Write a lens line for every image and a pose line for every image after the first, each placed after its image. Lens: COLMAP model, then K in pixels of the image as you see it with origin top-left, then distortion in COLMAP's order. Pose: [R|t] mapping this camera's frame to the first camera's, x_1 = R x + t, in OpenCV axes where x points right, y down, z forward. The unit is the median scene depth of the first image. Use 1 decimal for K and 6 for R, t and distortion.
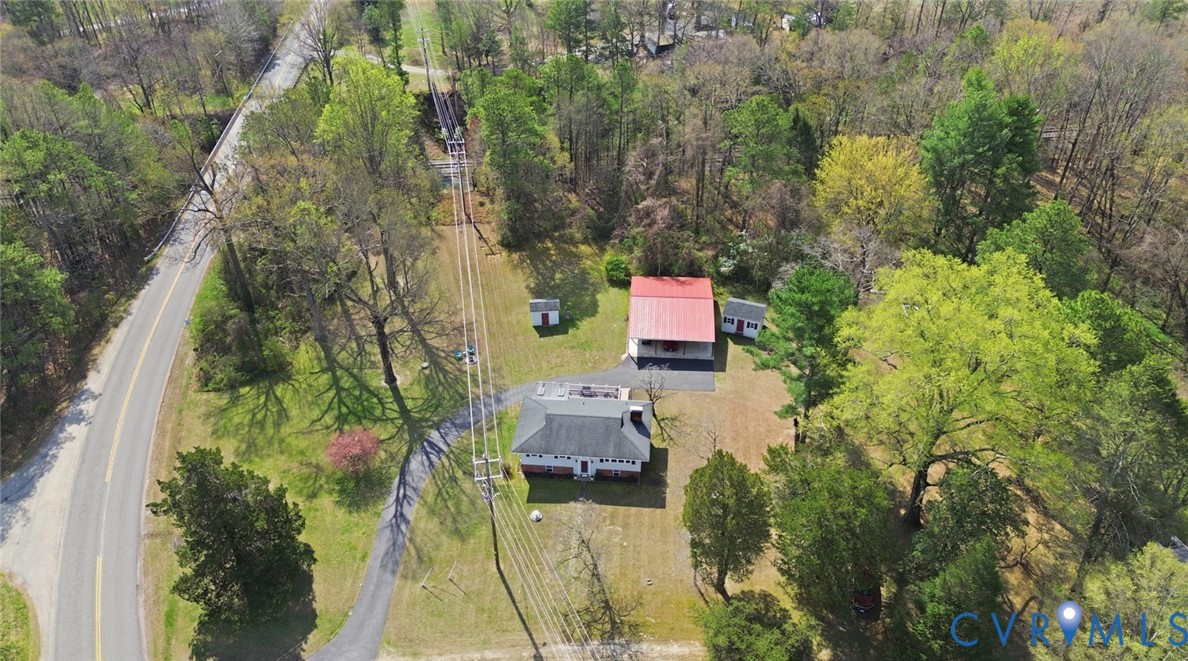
lens RADIAL K [[837.2, 0, 597.8], [0, 837.2, 336.0], [0, 0, 1]] dist [0.059033, -0.058212]
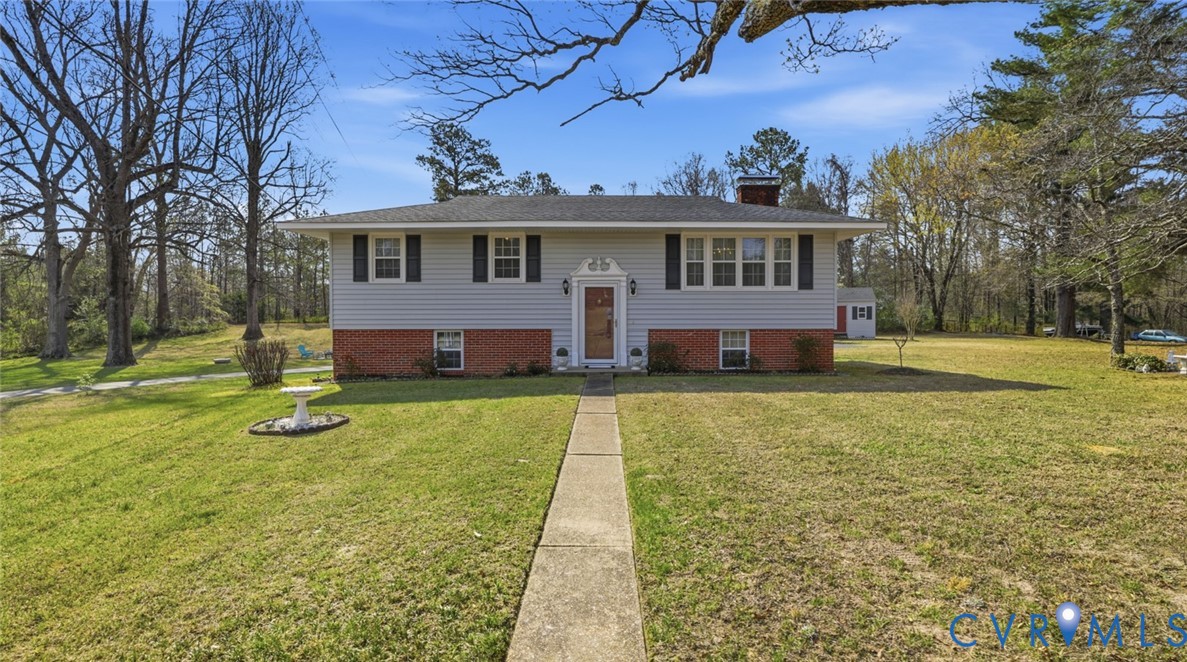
lens RADIAL K [[554.5, 0, 600.8], [0, 554.5, 320.3], [0, 0, 1]] dist [-0.035513, 0.001059]
pose [[0.995994, 0.006715, 0.089163, -0.025304], [0.047994, 0.801212, -0.596453, 0.215577], [-0.075444, 0.598343, 0.797680, 0.762211]]
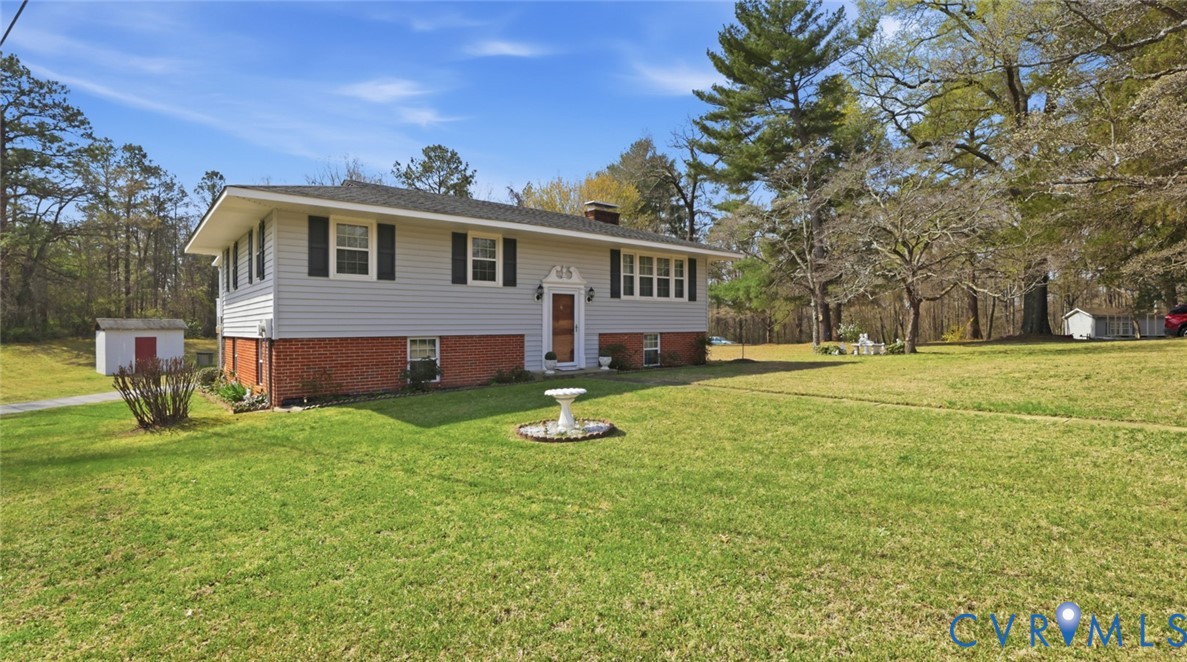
lens RADIAL K [[562.0, 0, 595.0], [0, 562.0, 333.2], [0, 0, 1]] dist [-0.035005, 0.007036]
pose [[0.701513, -0.003218, 0.712650, -0.110309], [0.435769, 0.793196, -0.425377, 0.201472], [-0.563902, 0.608958, 0.557839, 0.786126]]
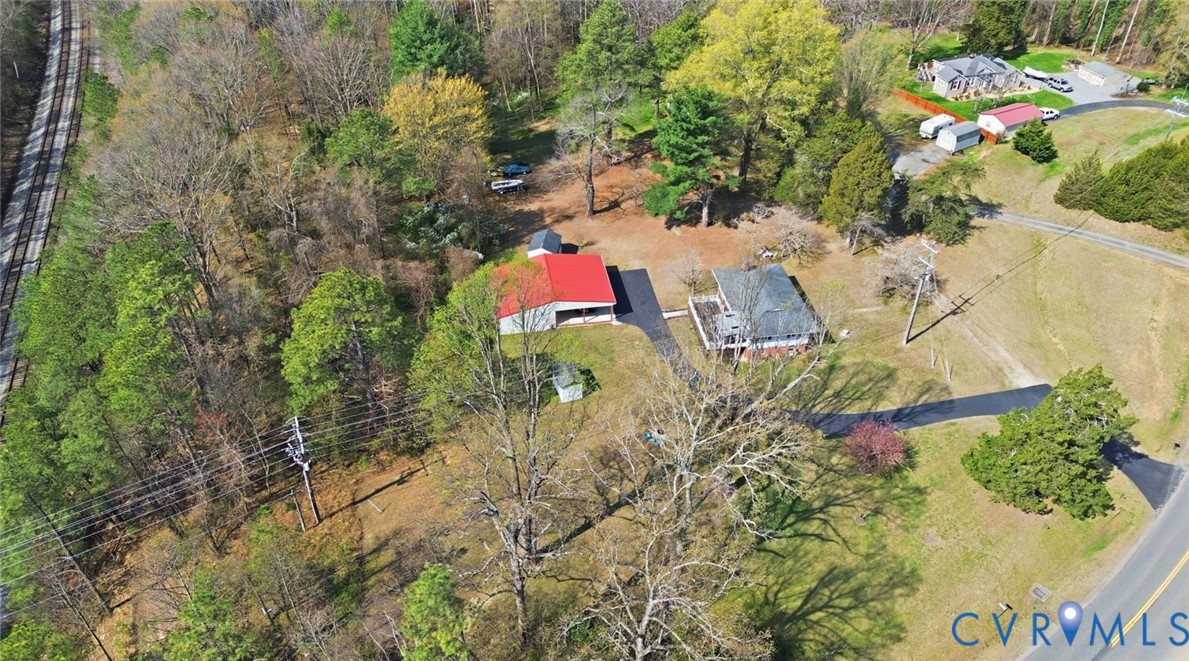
lens RADIAL K [[837.9, 0, 601.8], [0, 837.9, 336.3], [0, 0, 1]] dist [0.059033, -0.058212]
pose [[-0.244291, -0.597503, 0.763748, -0.764323], [0.581403, 0.540094, 0.608498, -0.608193], [-0.776075, 0.592696, 0.215450, 0.841075]]
